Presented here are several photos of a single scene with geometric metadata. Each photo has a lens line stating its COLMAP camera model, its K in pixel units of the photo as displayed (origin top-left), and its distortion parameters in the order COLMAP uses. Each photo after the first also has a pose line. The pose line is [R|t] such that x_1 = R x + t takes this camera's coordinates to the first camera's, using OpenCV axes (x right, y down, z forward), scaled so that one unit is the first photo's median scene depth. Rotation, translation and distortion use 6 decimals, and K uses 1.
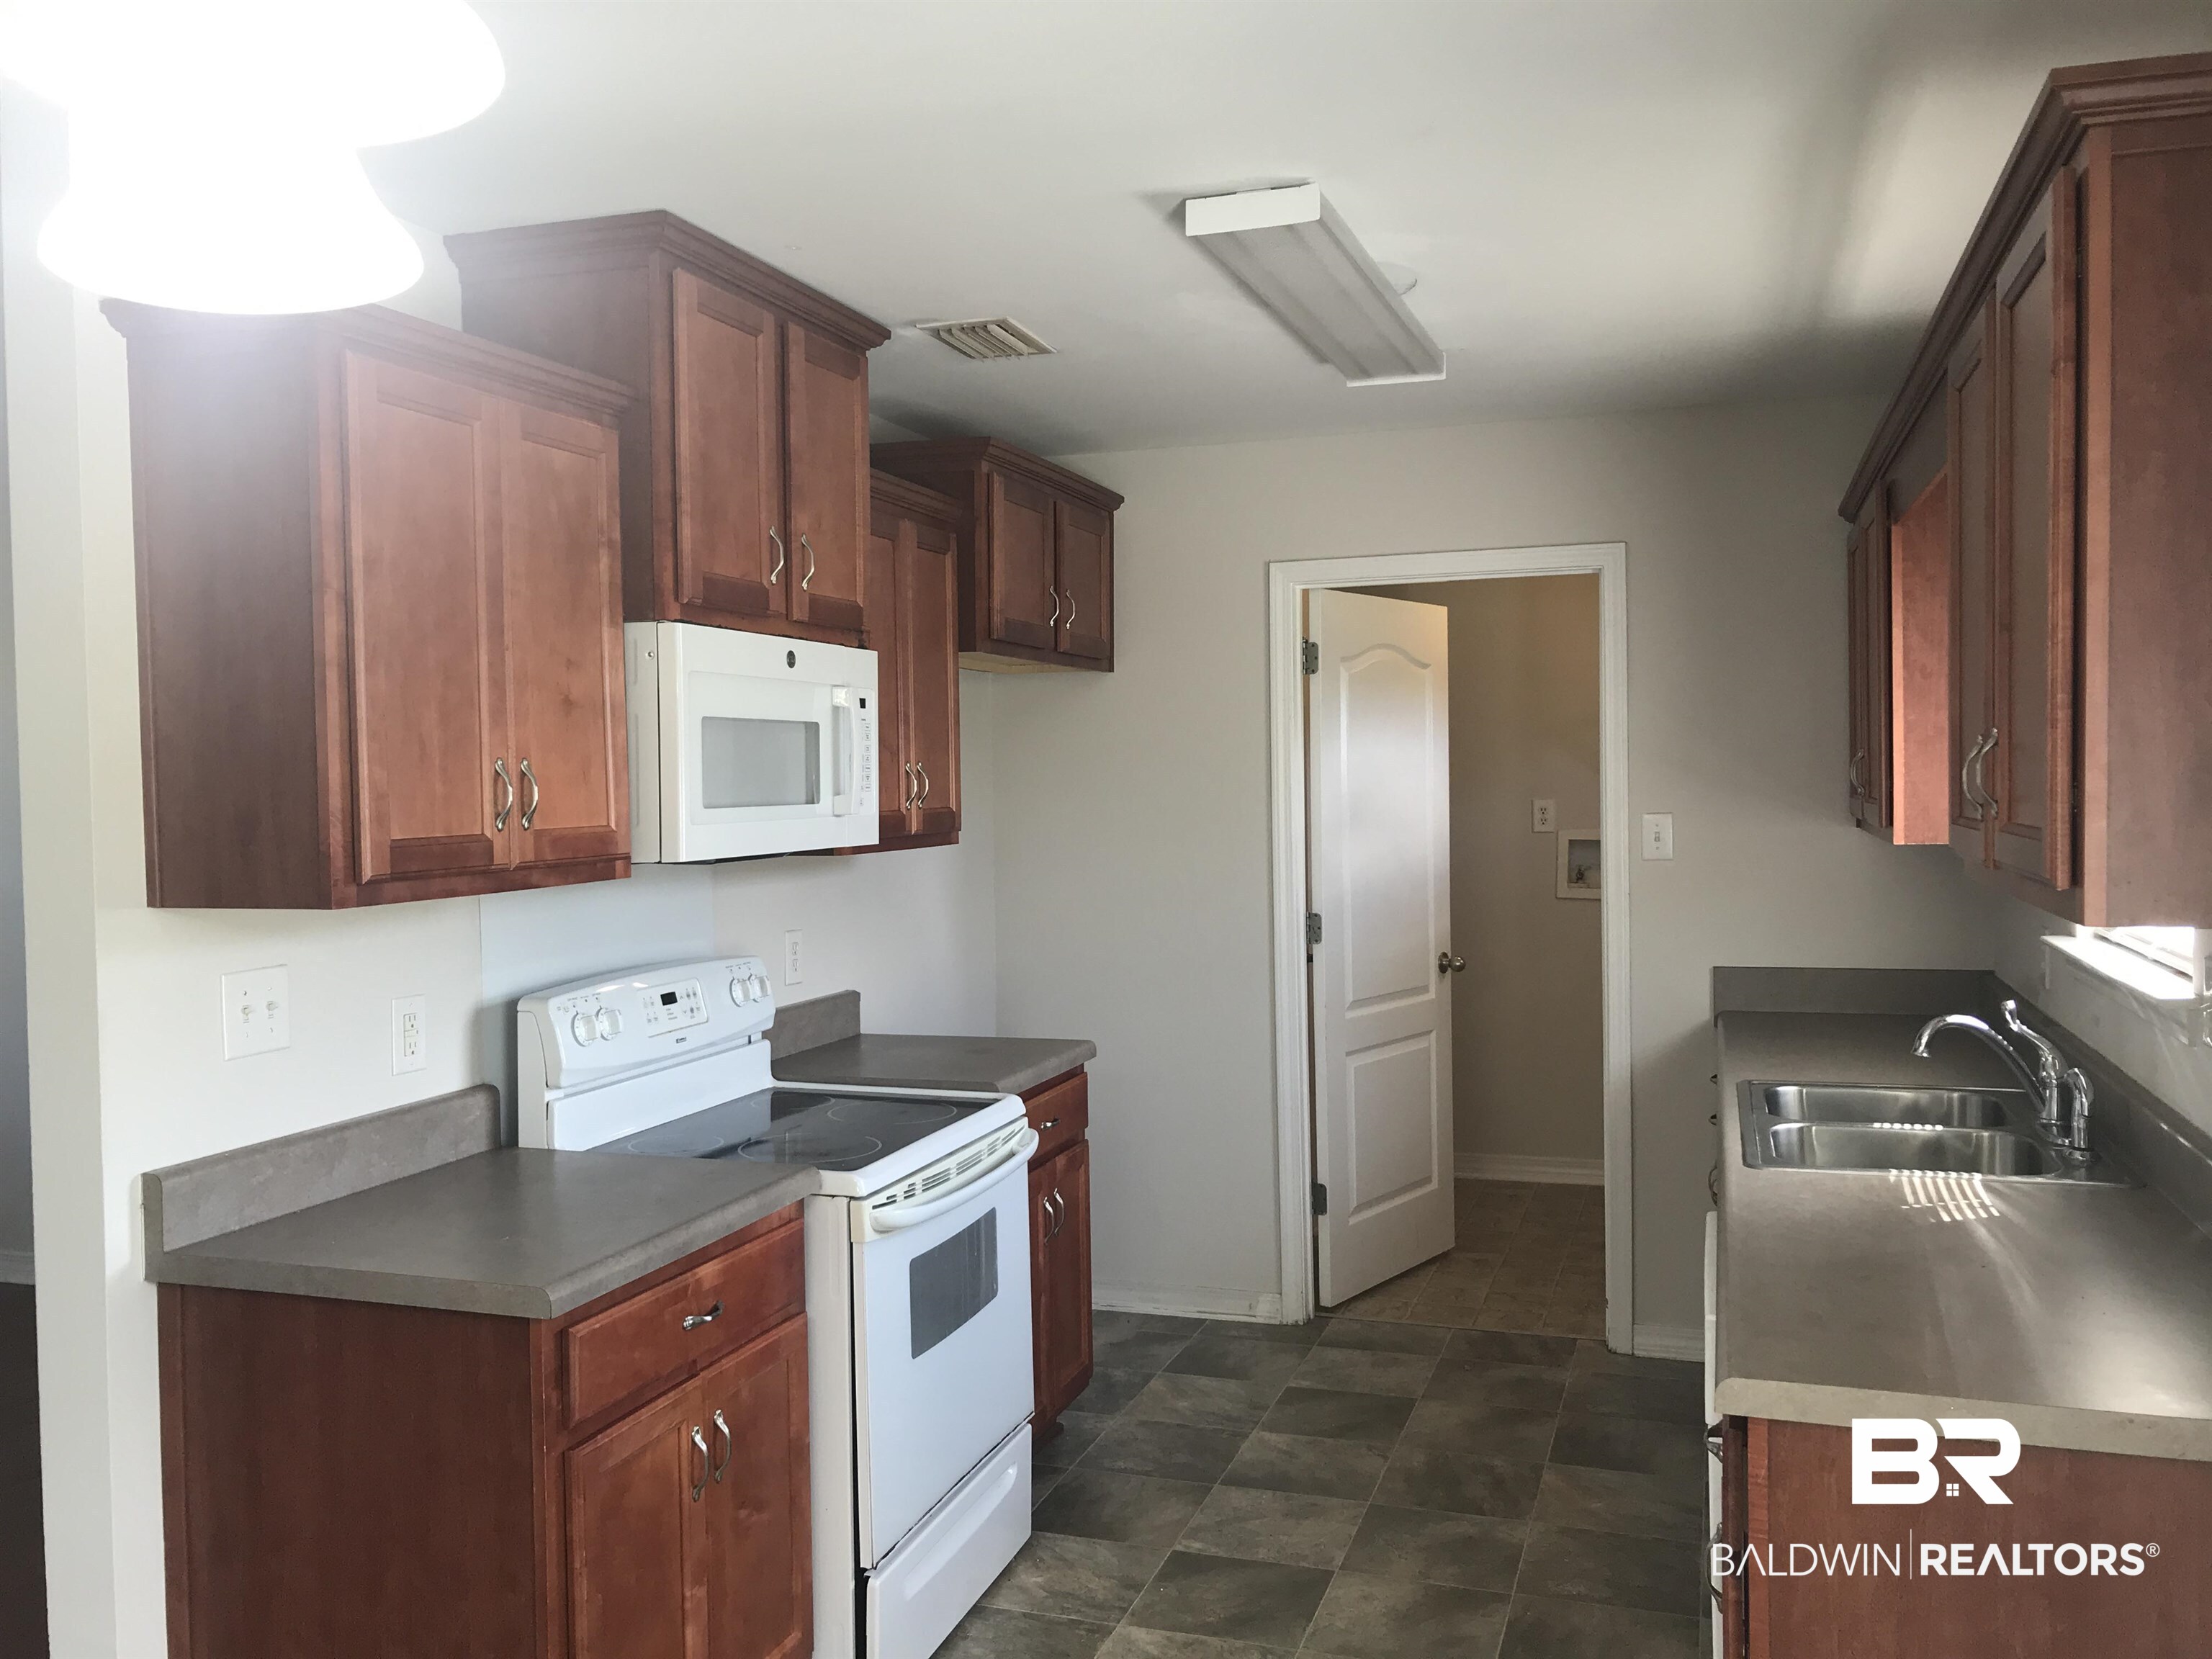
lens RADIAL K [[1793.3, 0, 1108.1], [0, 1793.3, 828.5], [0, 0, 1]] dist [0.019654, -0.003775]
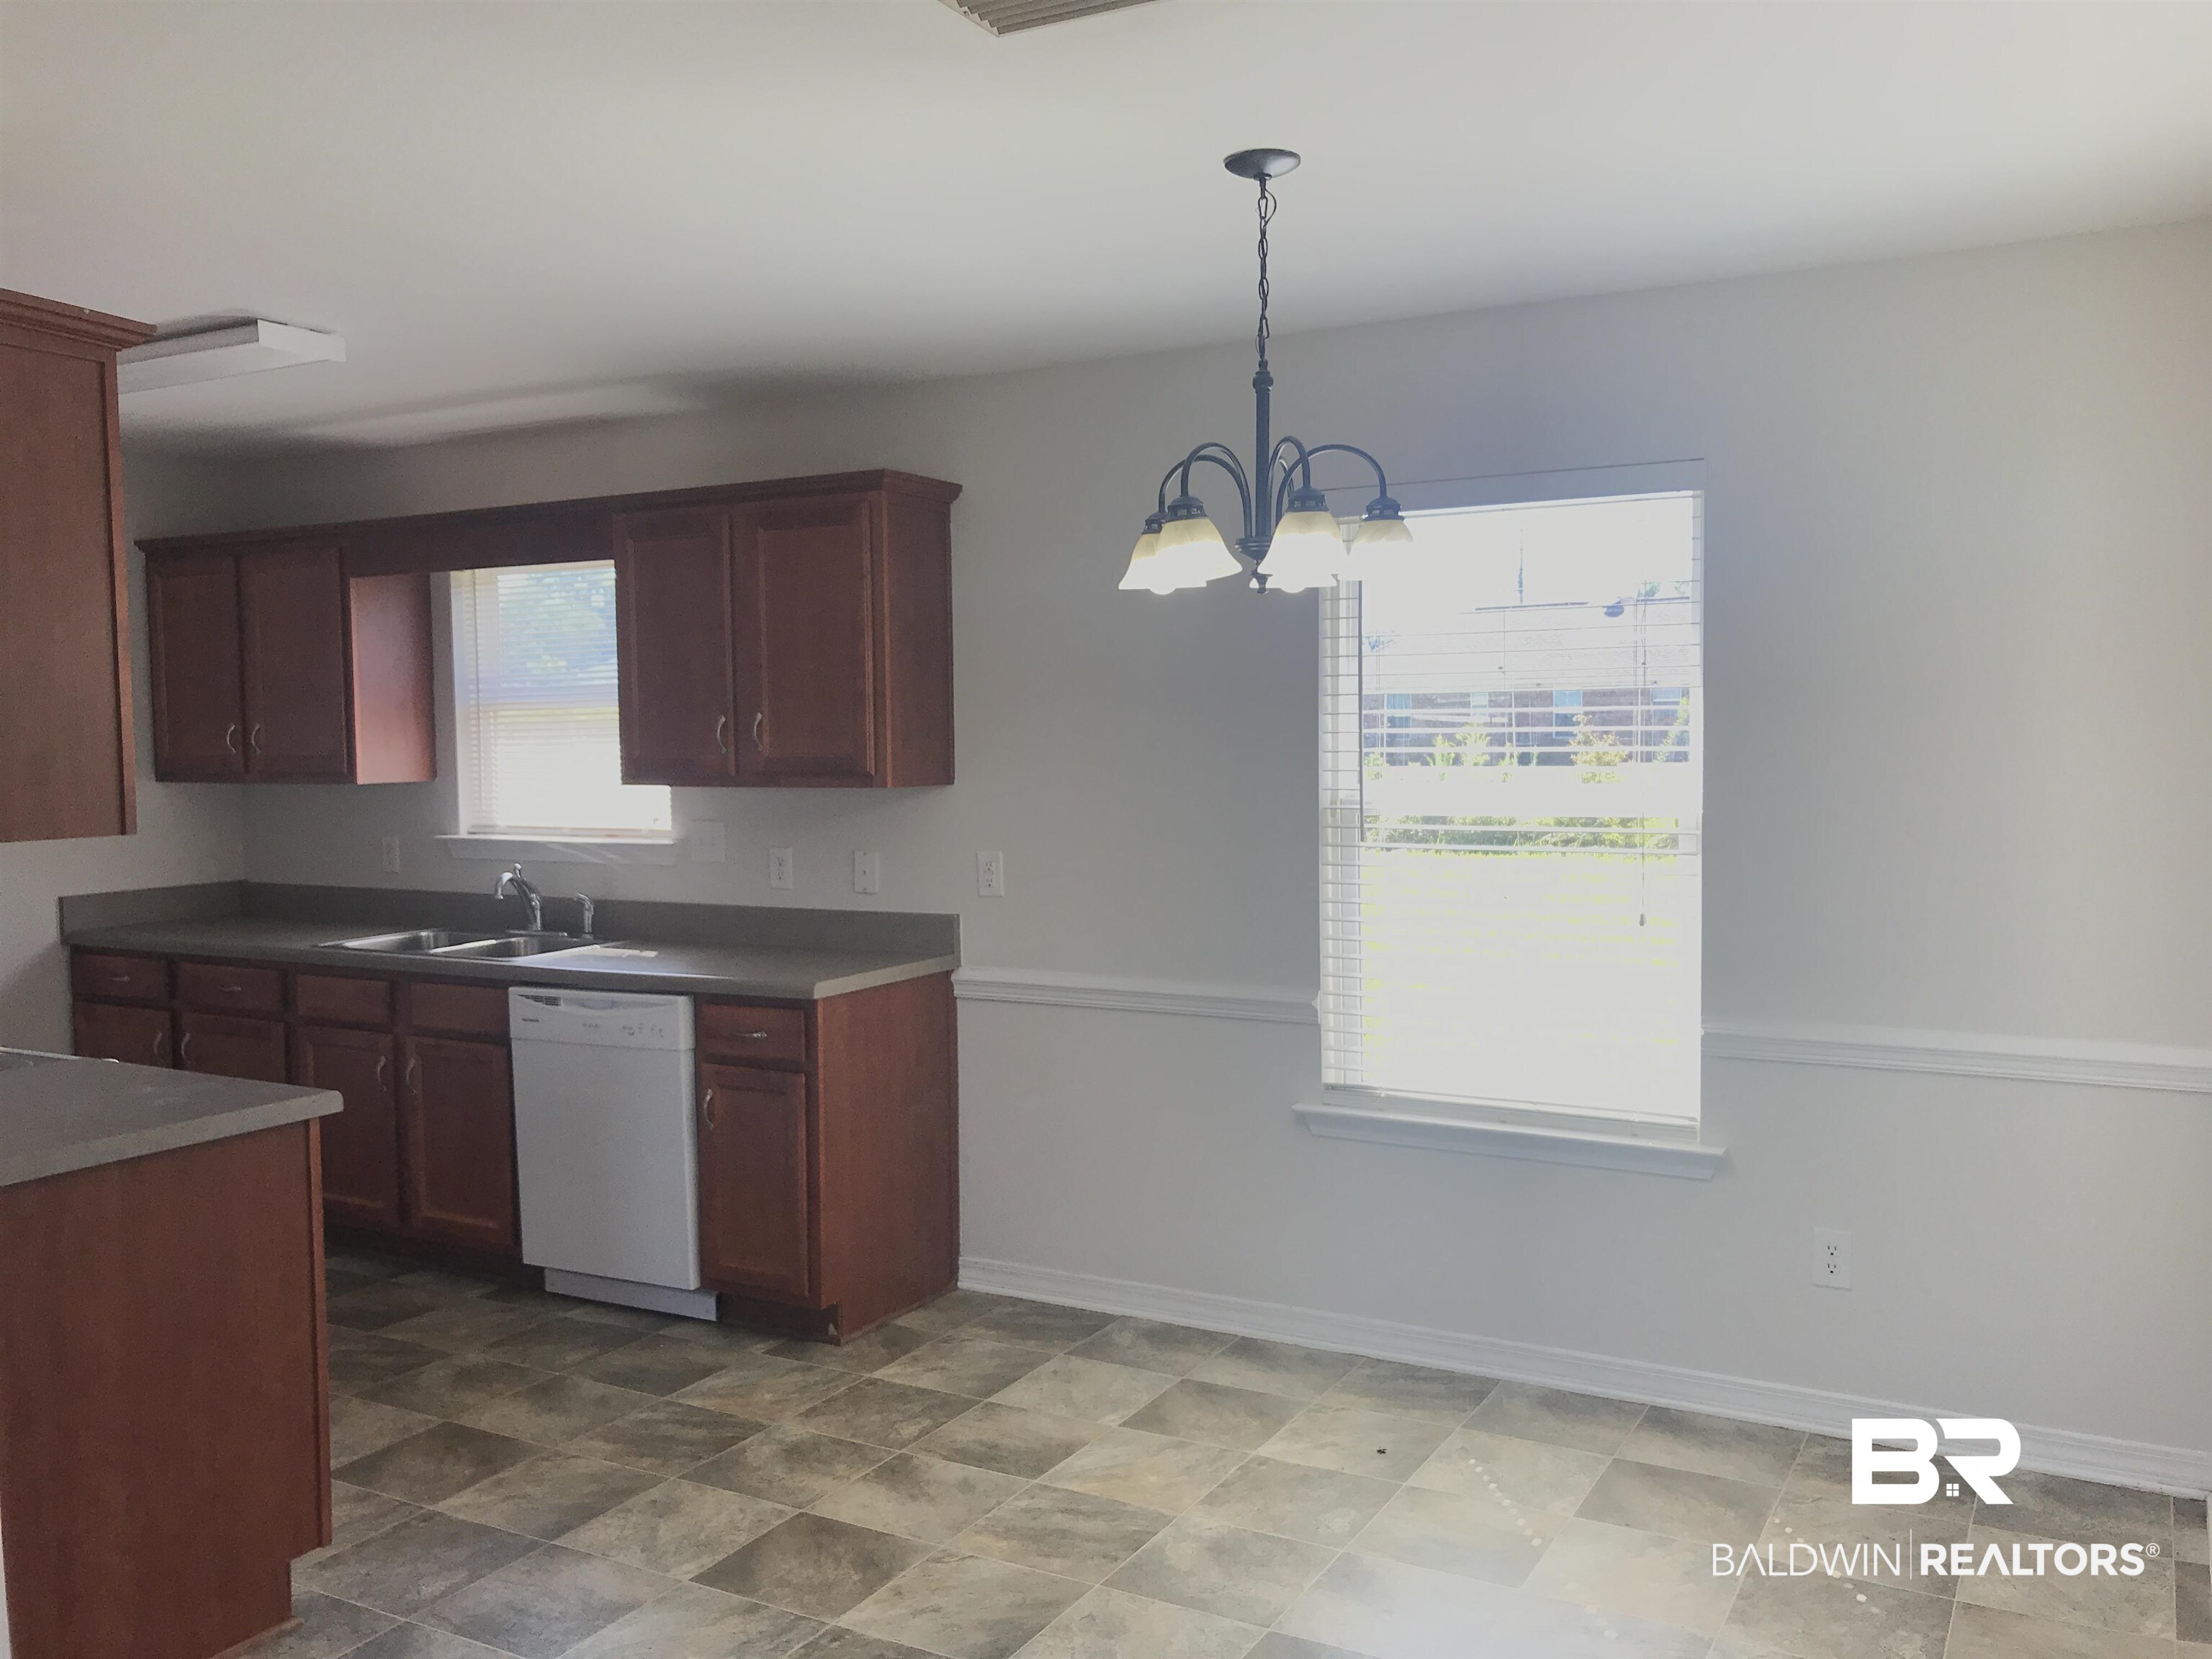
lens RADIAL K [[1793.3, 0, 1103.9], [0, 1793.3, 828.1], [0, 0, 1]] dist [0.019654, -0.003775]
pose [[0.182692, -0.037308, 0.982462, -0.823312], [0.029766, 0.999032, 0.032402, -0.007289], [-0.982720, 0.023324, 0.183625, 0.617496]]
